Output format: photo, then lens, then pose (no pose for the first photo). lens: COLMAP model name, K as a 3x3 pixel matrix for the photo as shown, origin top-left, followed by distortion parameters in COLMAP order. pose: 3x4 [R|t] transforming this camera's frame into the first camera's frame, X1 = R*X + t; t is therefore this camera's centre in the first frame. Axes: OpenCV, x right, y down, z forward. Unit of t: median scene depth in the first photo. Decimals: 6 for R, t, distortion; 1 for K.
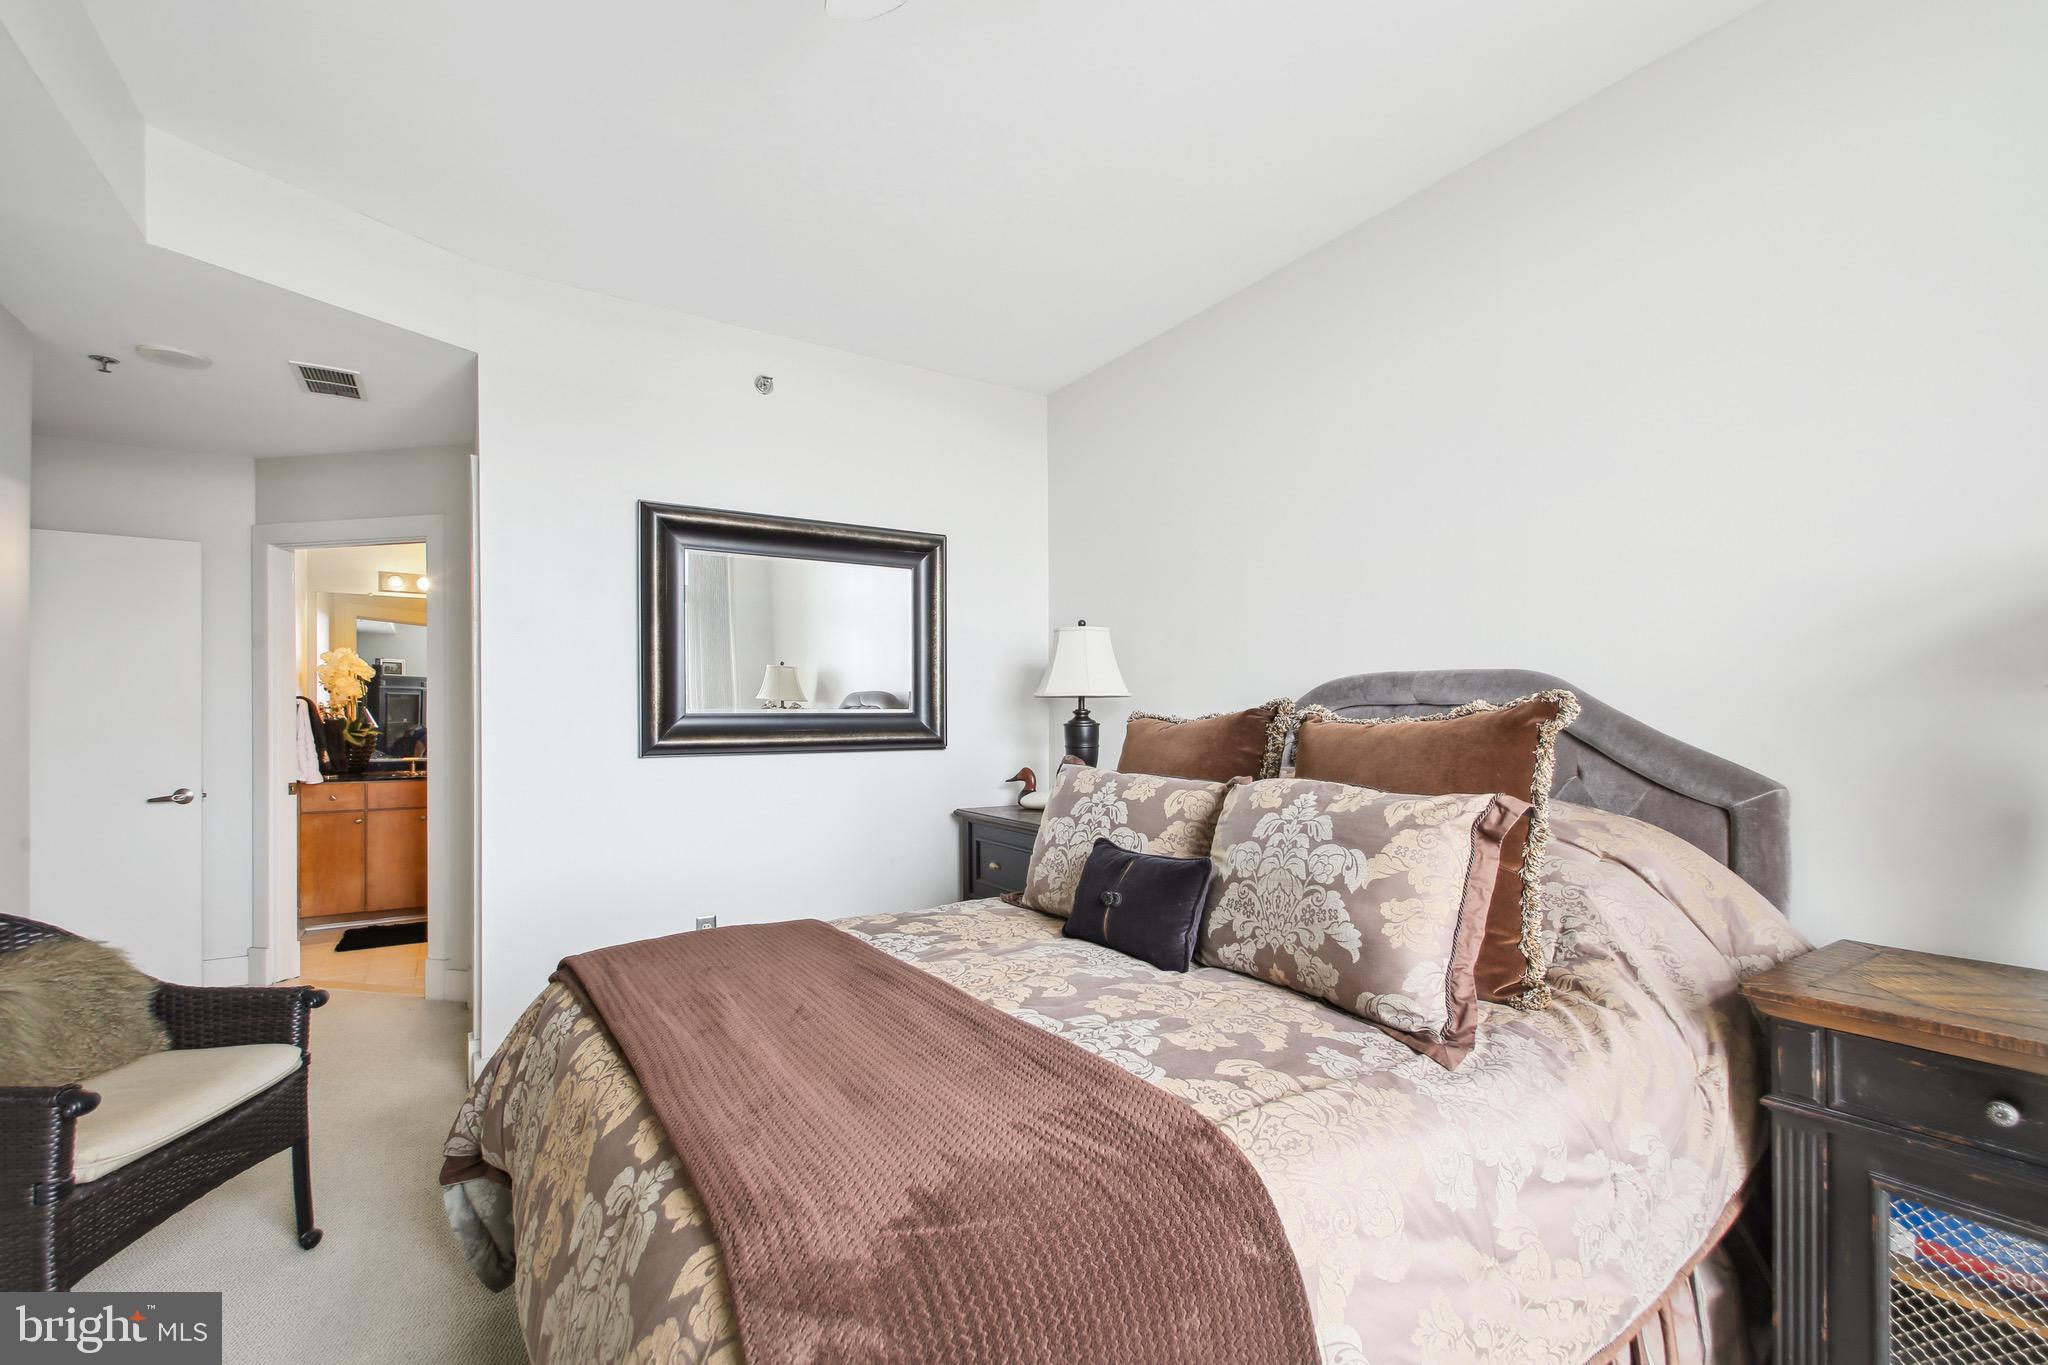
lens RADIAL K [[917.5, 0, 1017.7], [0, 917.5, 712.1], [0, 0, 1]] dist [-0.000113, -0.000186]
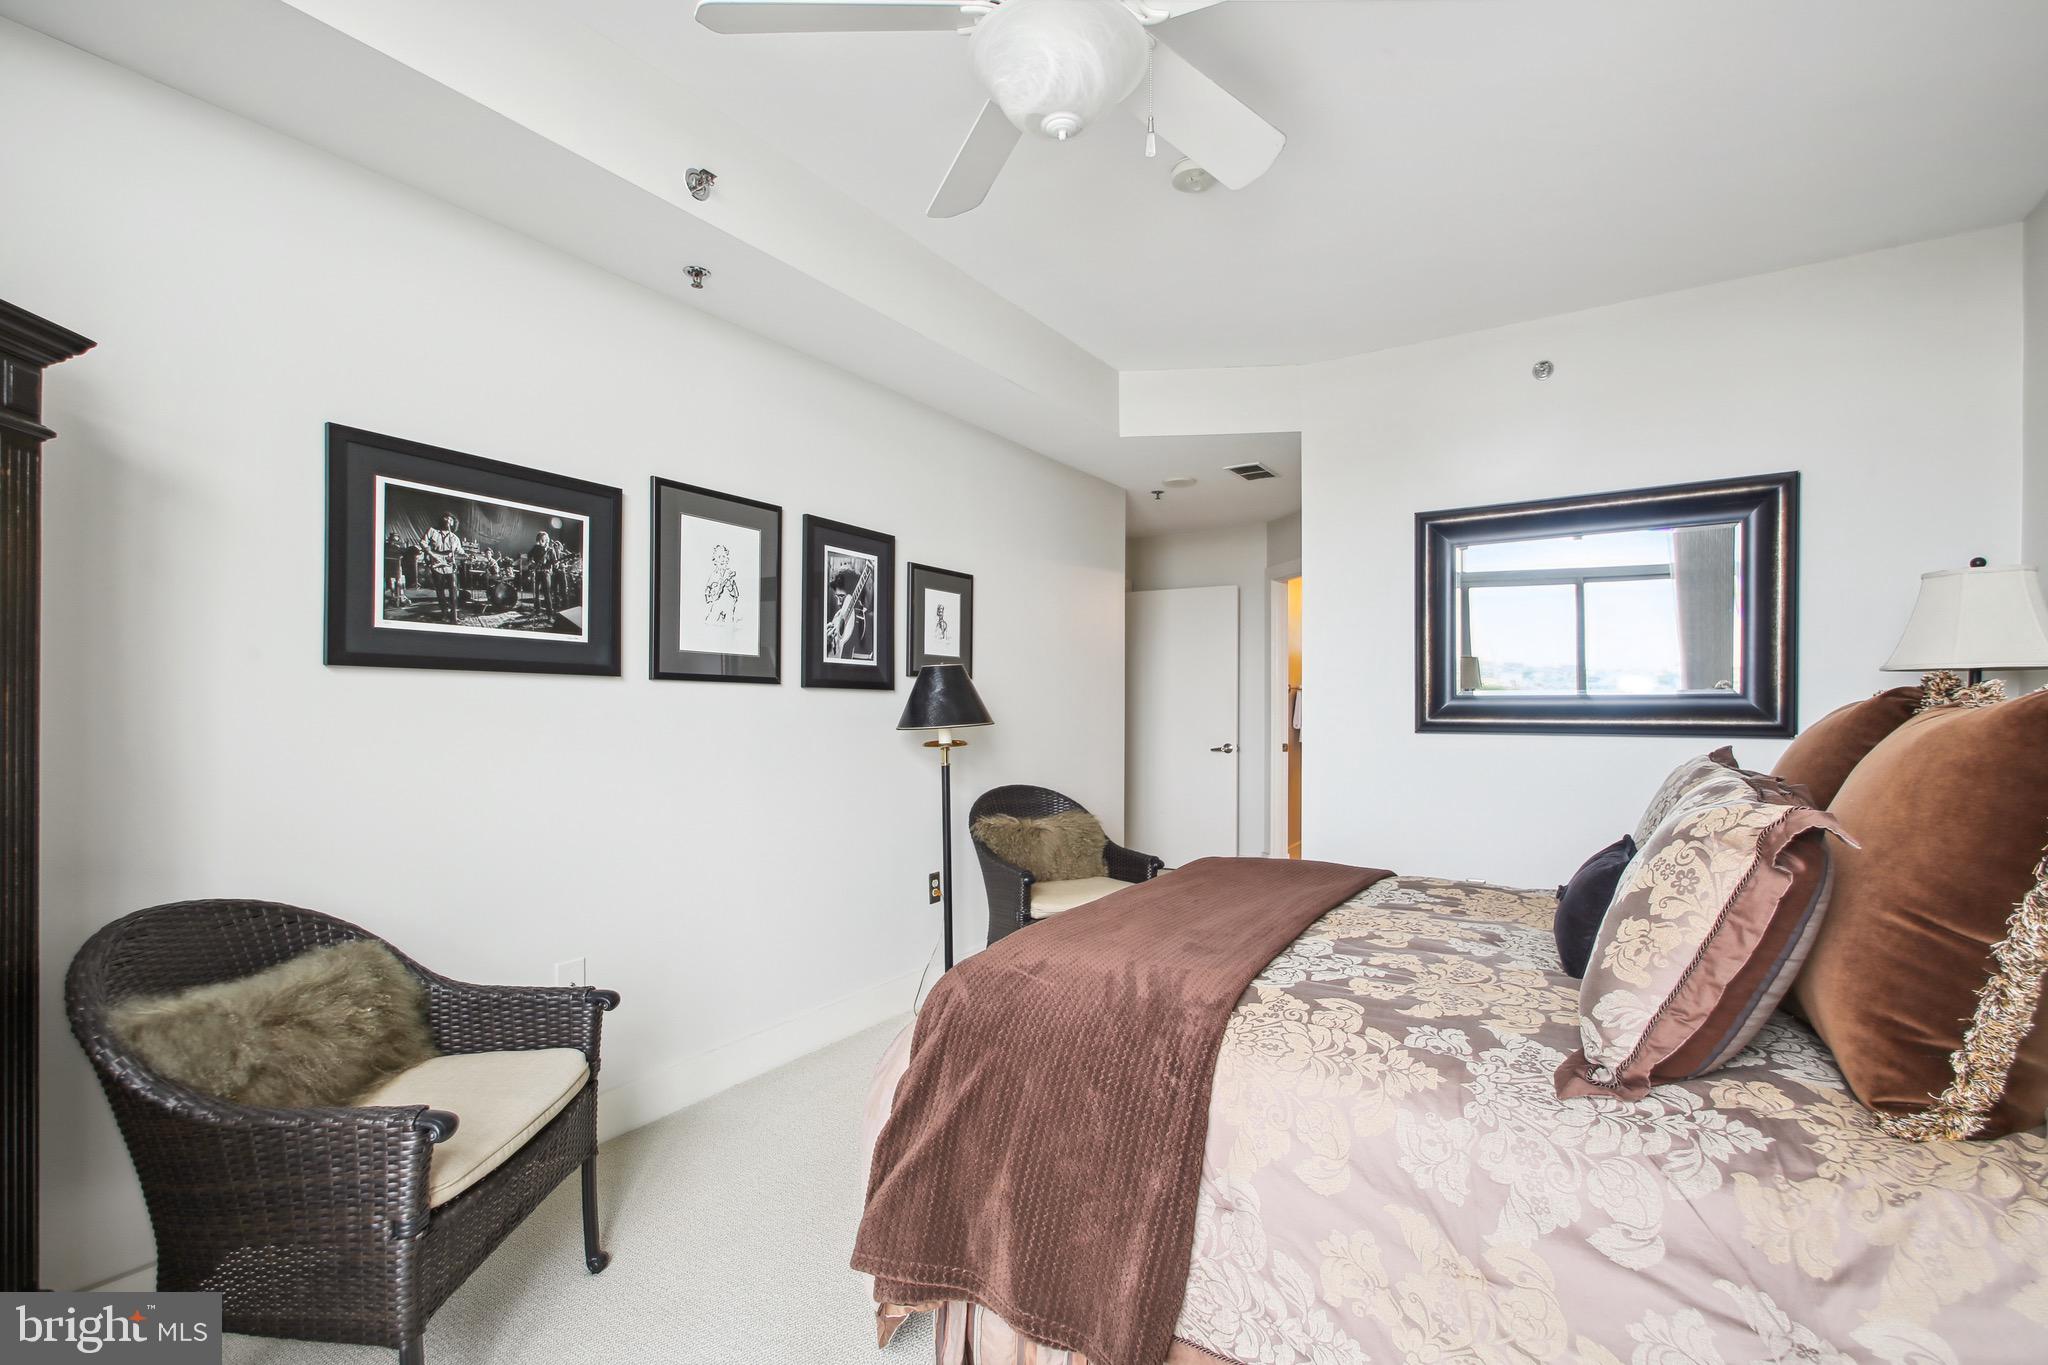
lens RADIAL K [[897.6, 0, 1021.6], [0, 897.6, 705.0], [0, 0, 1]] dist [0.016102, -0.010883]
pose [[0.401711, 0.007462, -0.915736, 0.727886], [0.005777, 0.999926, 0.010682, -0.002177], [0.915748, -0.009582, 0.401639, 0.119918]]
